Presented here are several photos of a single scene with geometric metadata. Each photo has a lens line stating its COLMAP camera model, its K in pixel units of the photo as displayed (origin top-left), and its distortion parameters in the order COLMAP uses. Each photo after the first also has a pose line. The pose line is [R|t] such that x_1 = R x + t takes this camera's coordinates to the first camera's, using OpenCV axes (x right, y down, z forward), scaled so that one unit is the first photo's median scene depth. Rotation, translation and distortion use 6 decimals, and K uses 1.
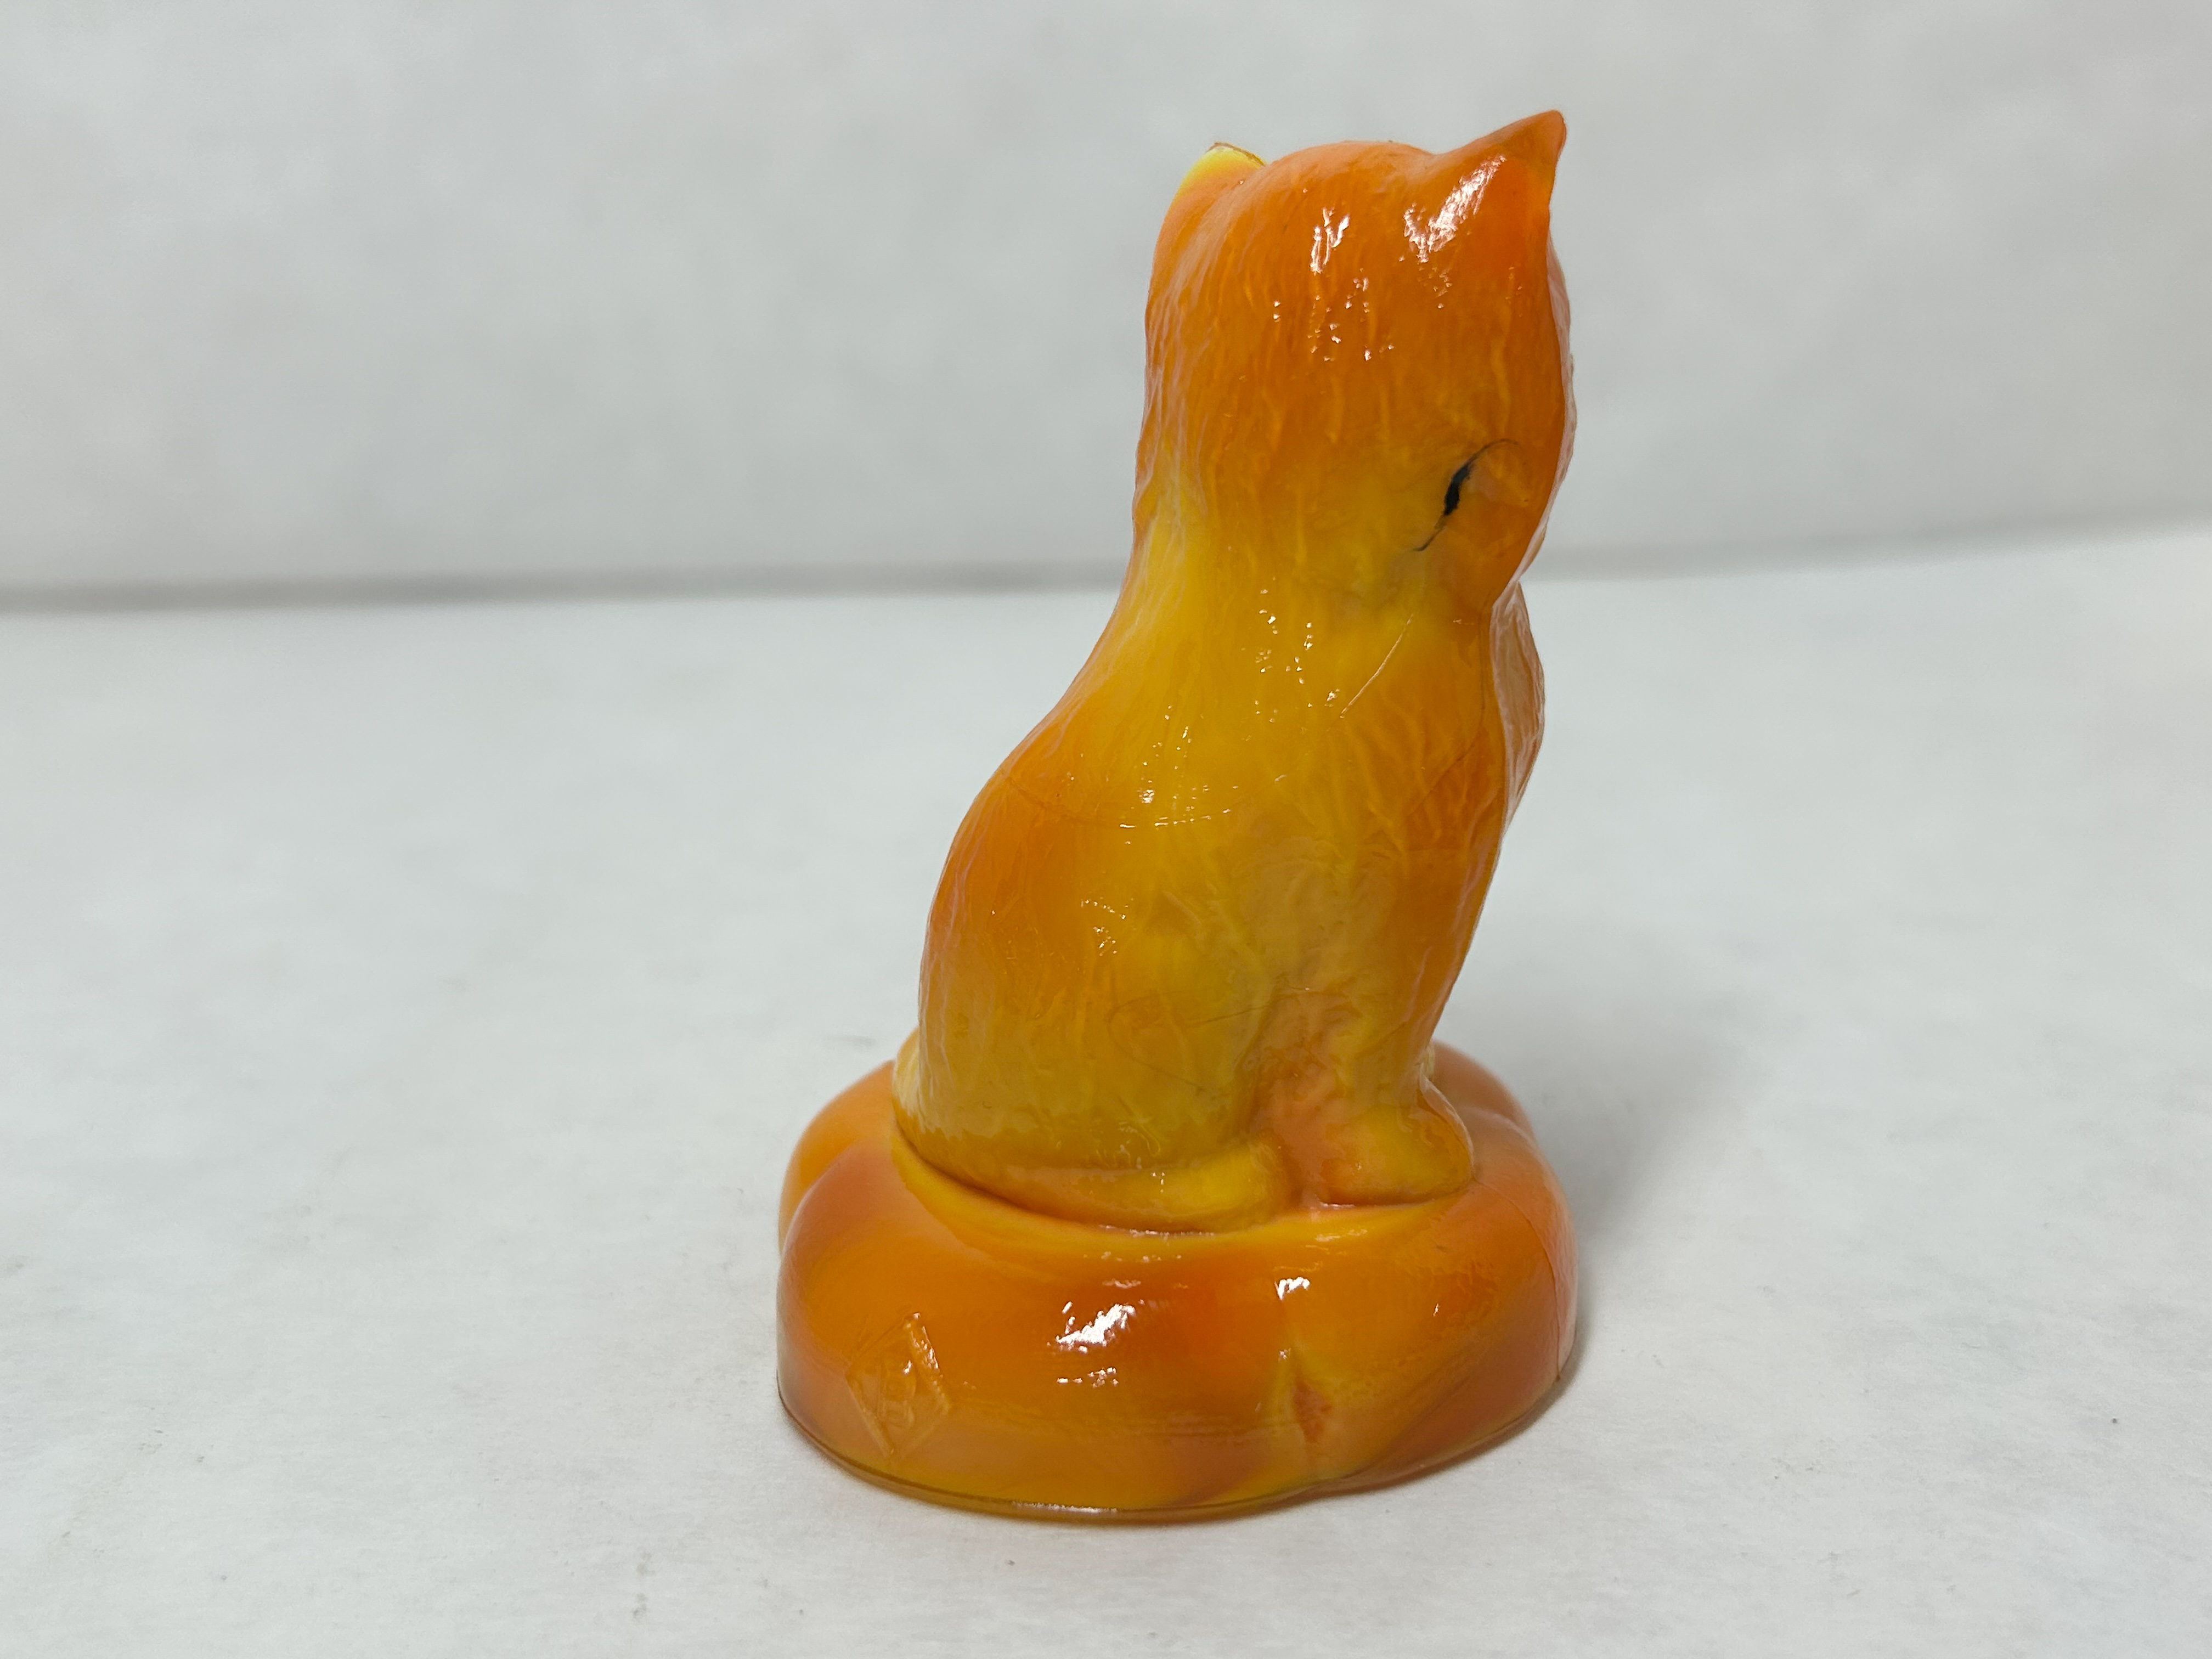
lens RADIAL K [[2349.9, 0, 1106.0], [0, 2349.9, 829.5], [0, 0, 1]] dist [-0.079695, 0.040597]
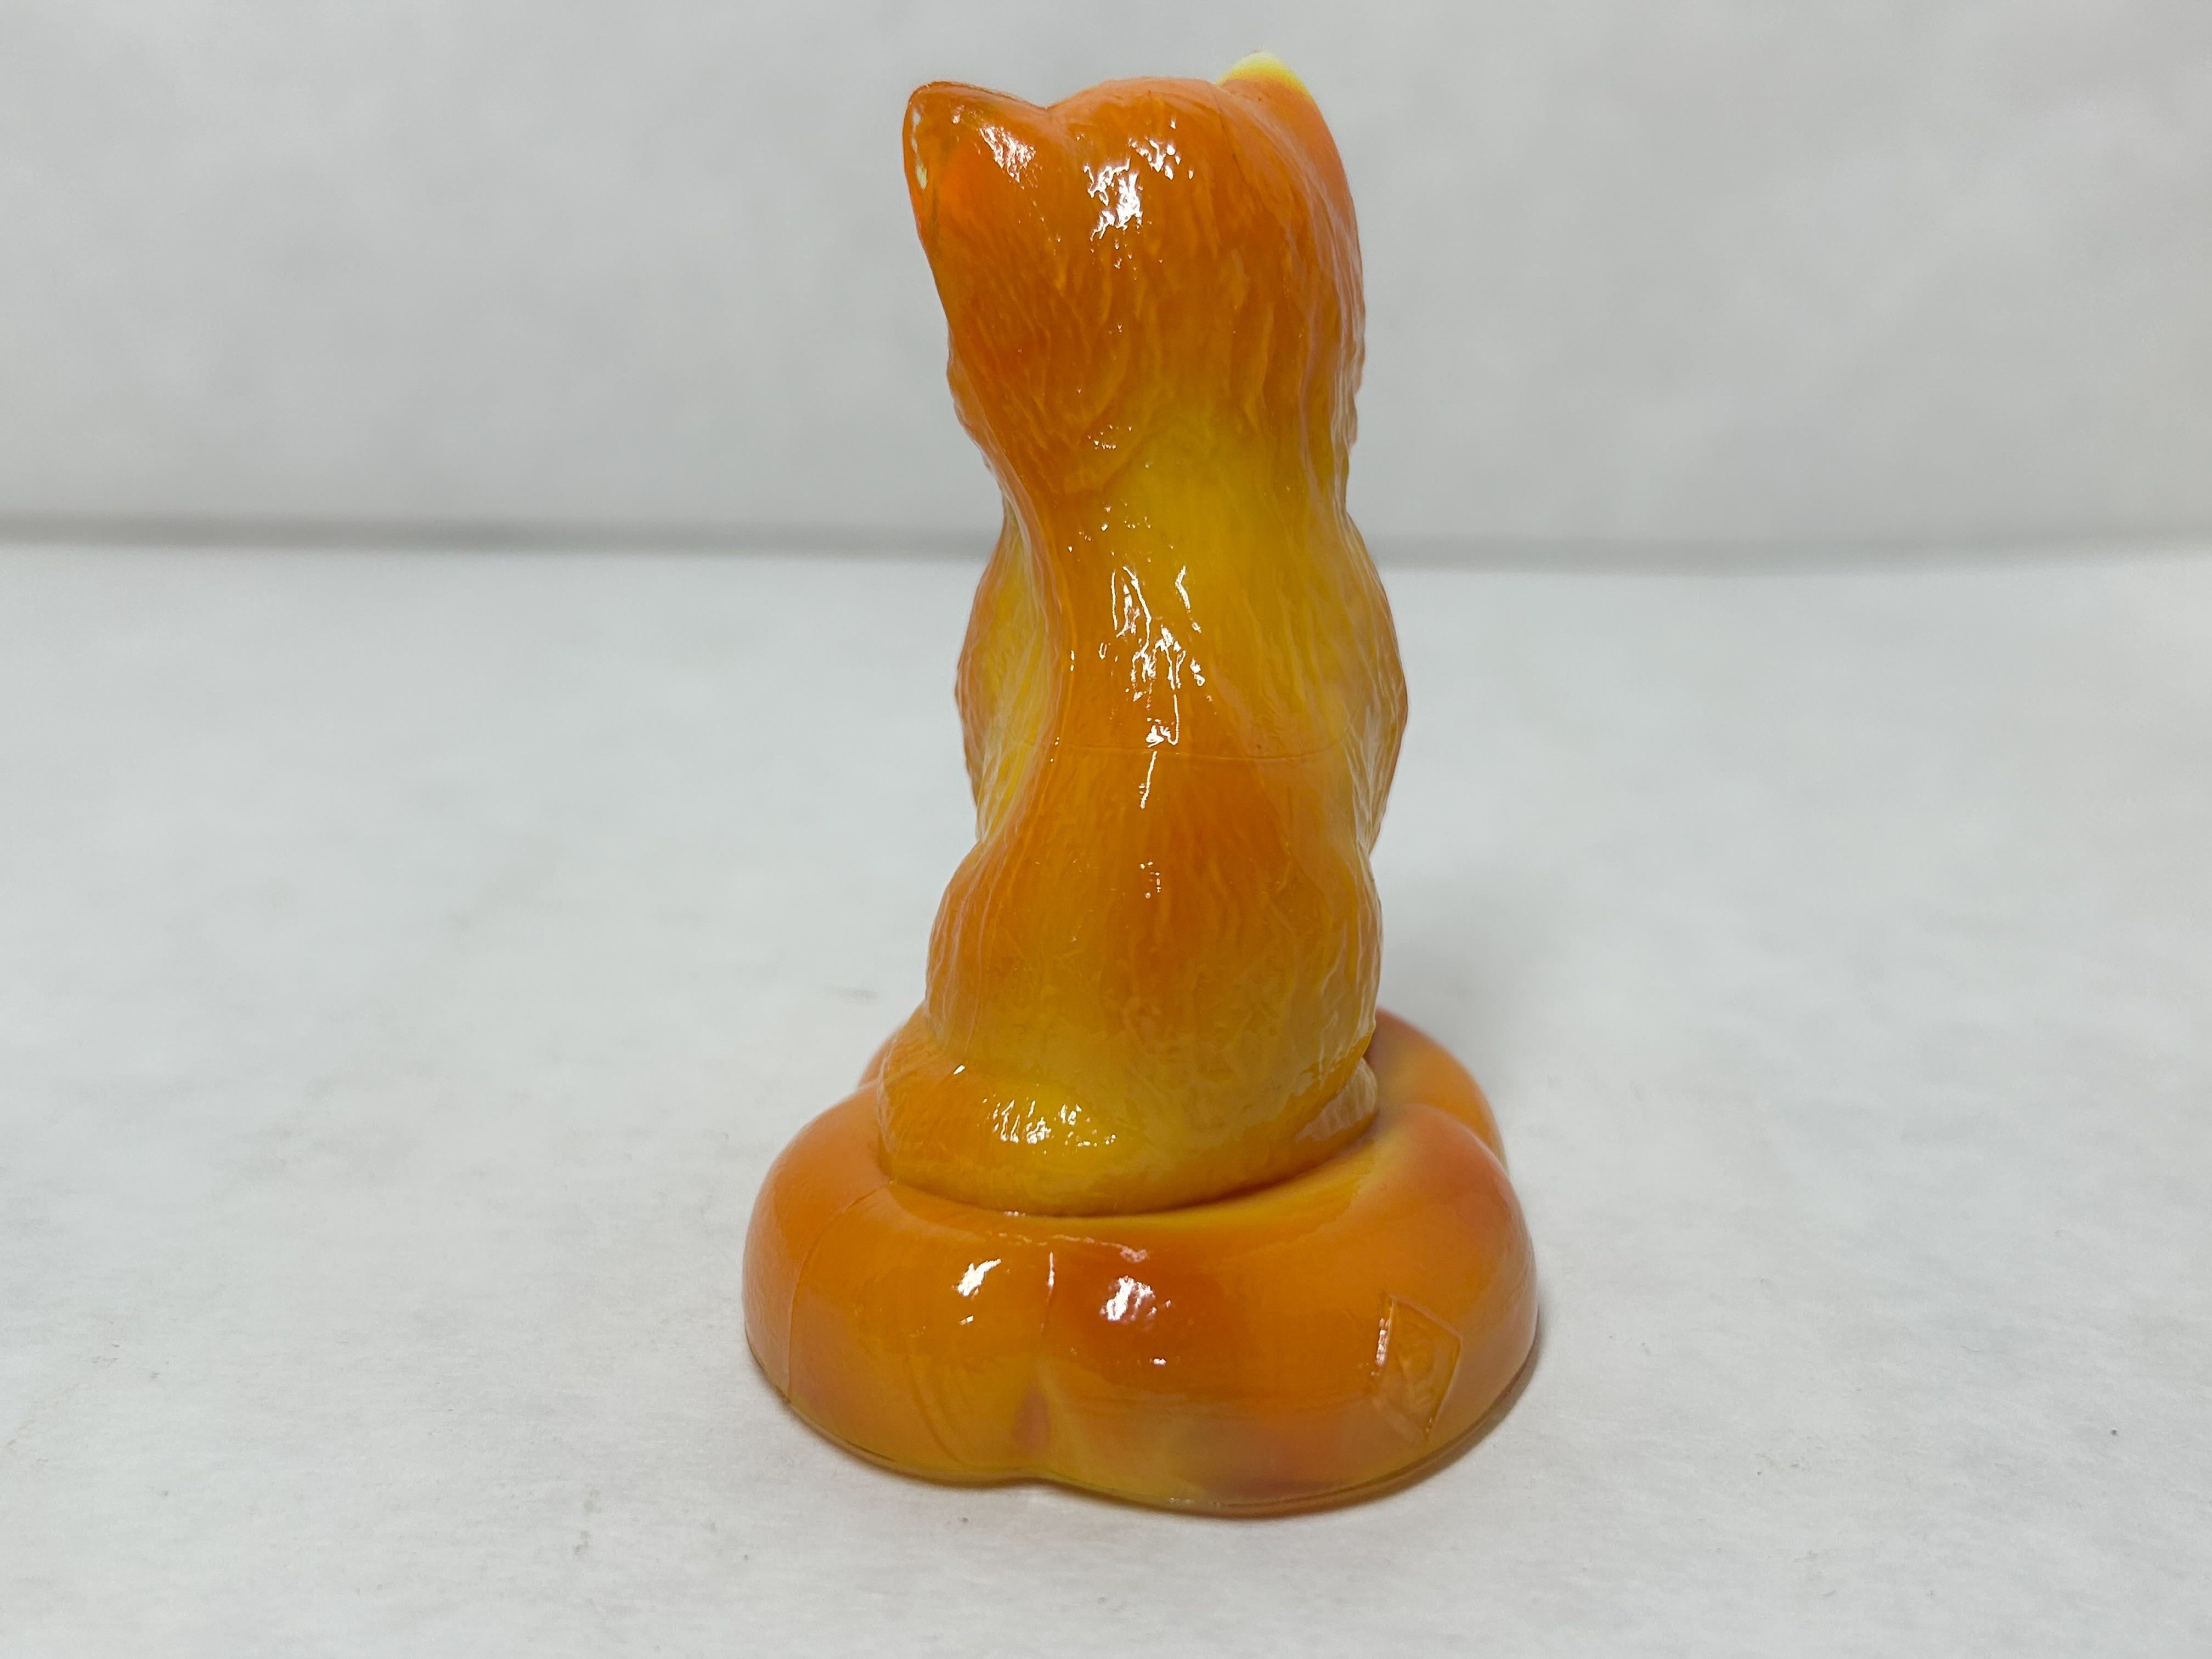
lens RADIAL K [[2349.9, 0, 1106.0], [0, 2349.9, 829.5], [0, 0, 1]] dist [-0.079695, 0.040597]
pose [[0.998709, 0.043539, -0.026185, 0.029913], [-0.043499, 0.999051, 0.002064, 0.020474], [0.026250, -0.000922, 0.999655, 0.024436]]
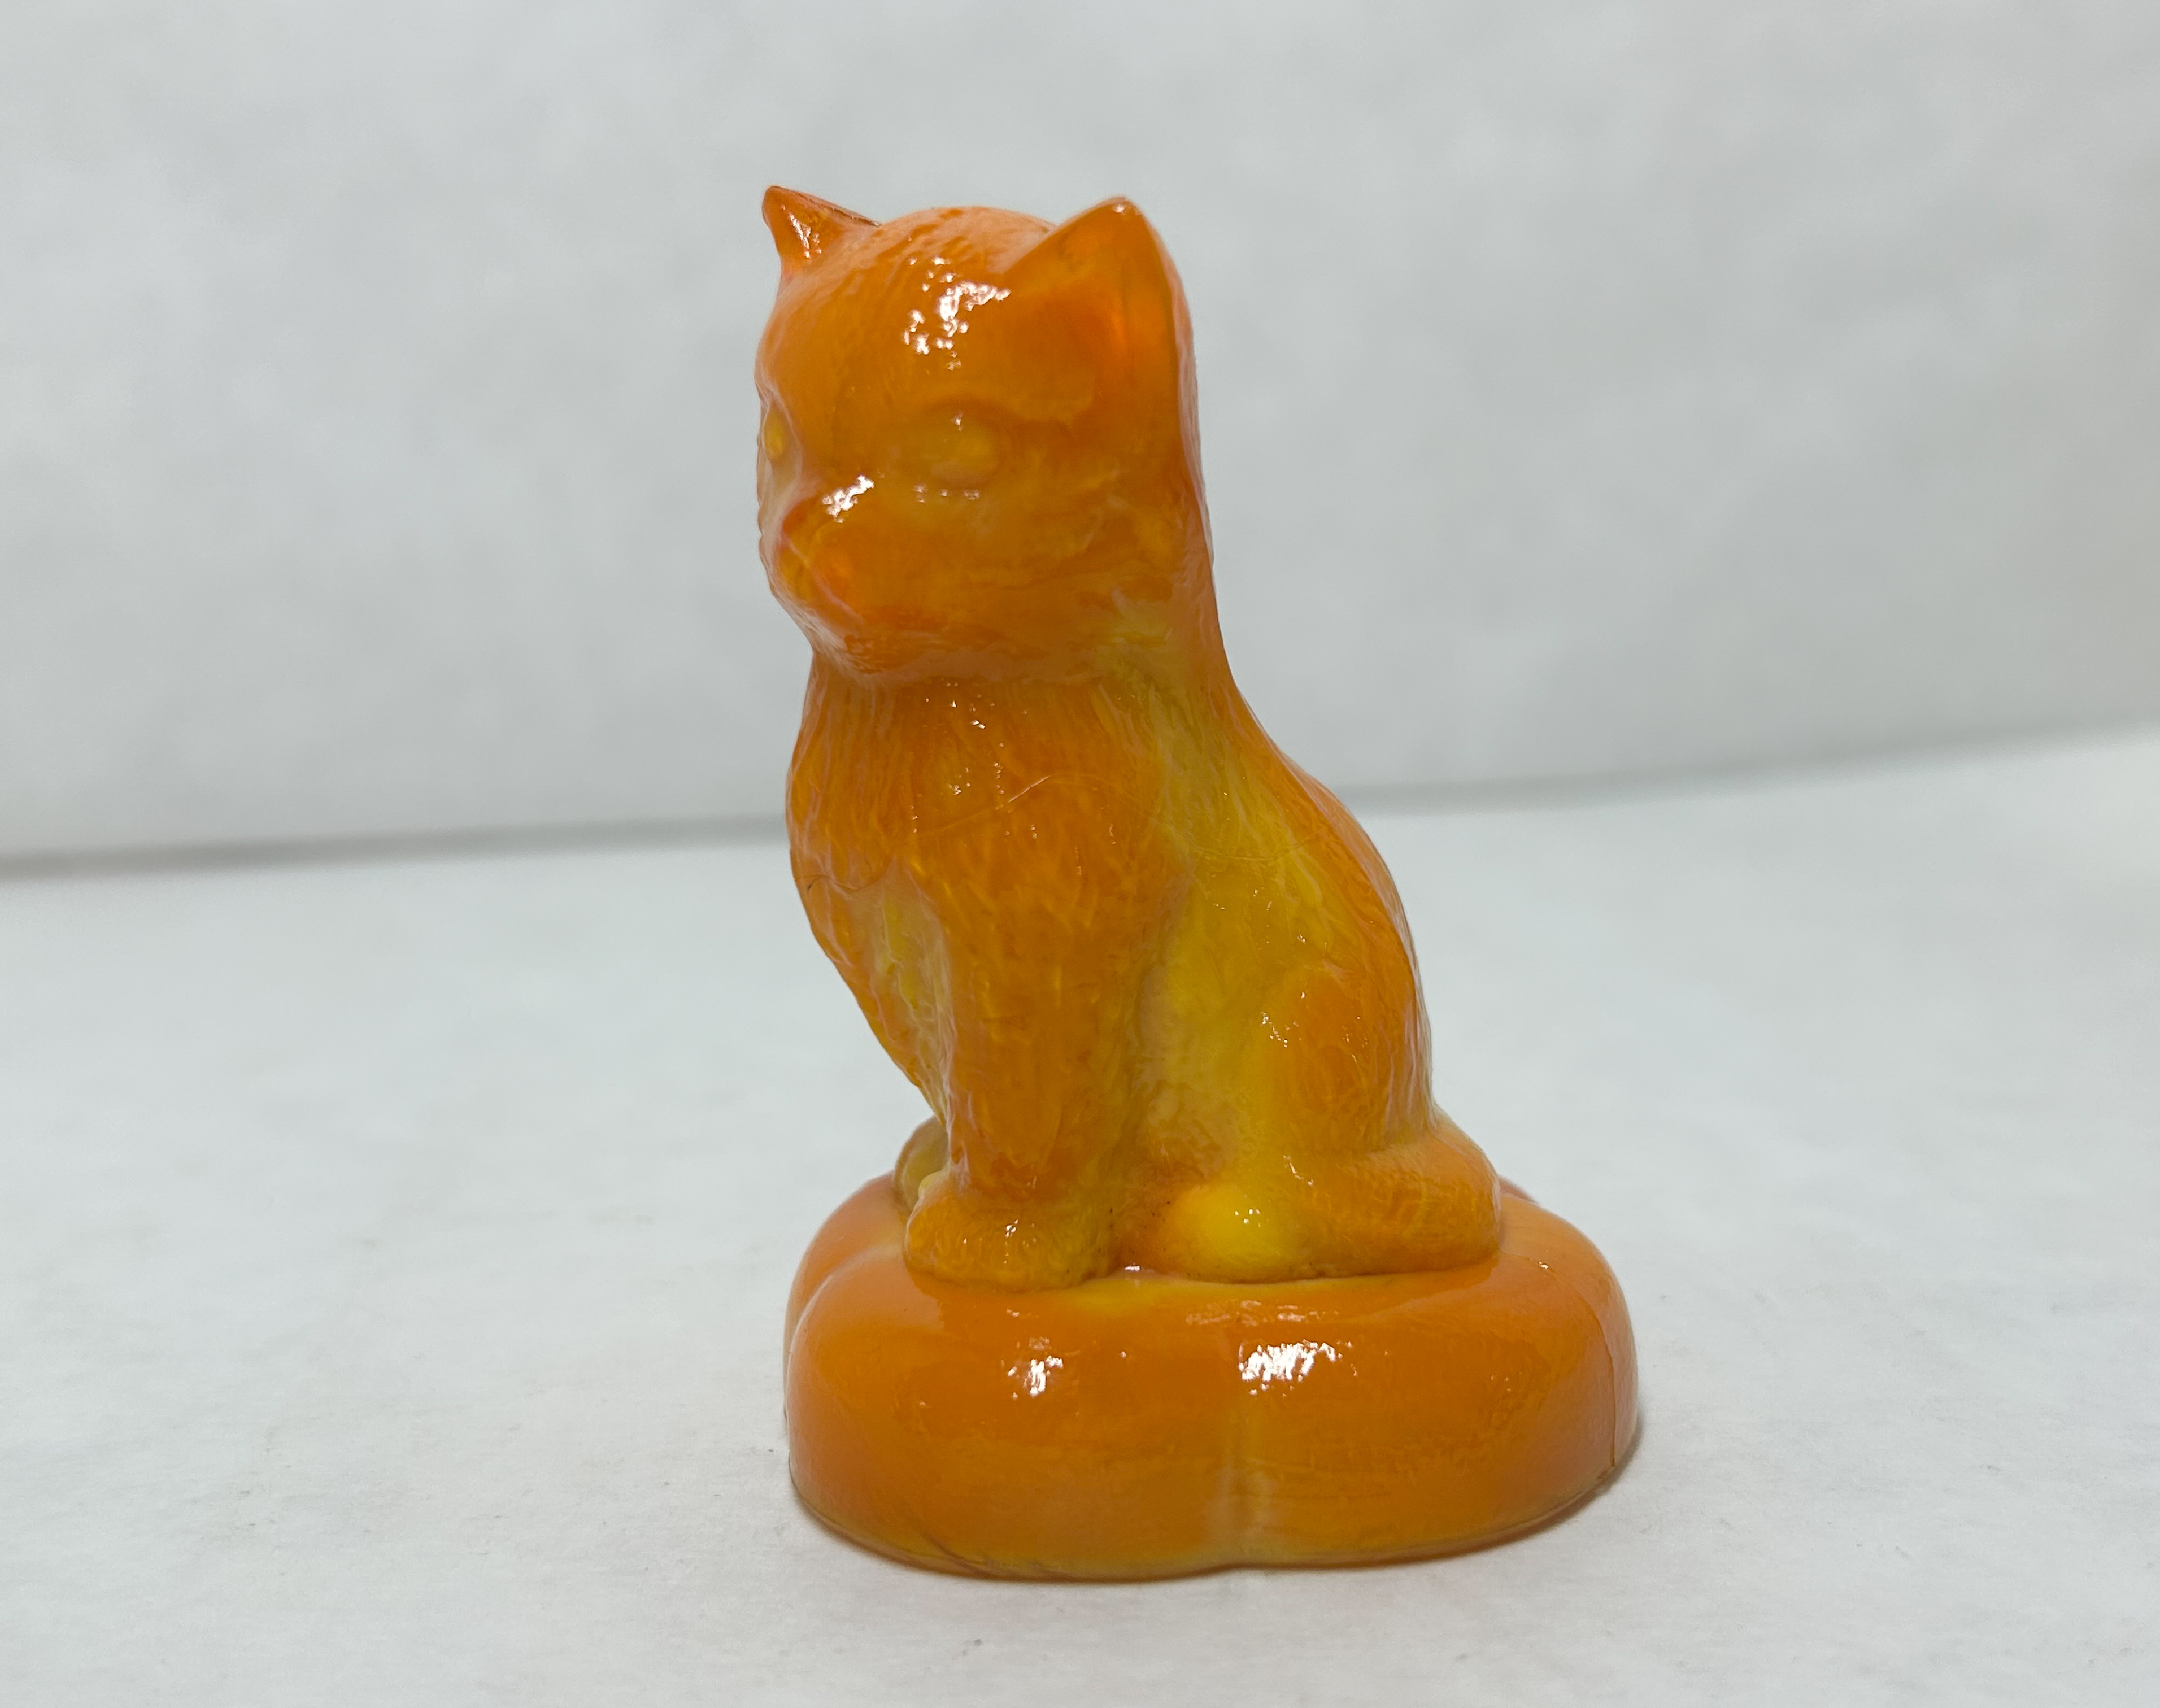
lens RADIAL K [[2421.1, 0, 1080.0], [0, 2421.1, 854.0], [0, 0, 1]] dist [-0.064897, 0.010157]
pose [[0.992611, -0.027595, 0.118163, -0.176073], [0.043586, 0.989891, -0.134964, 0.081755], [-0.113245, 0.139117, 0.983780, 0.130247]]
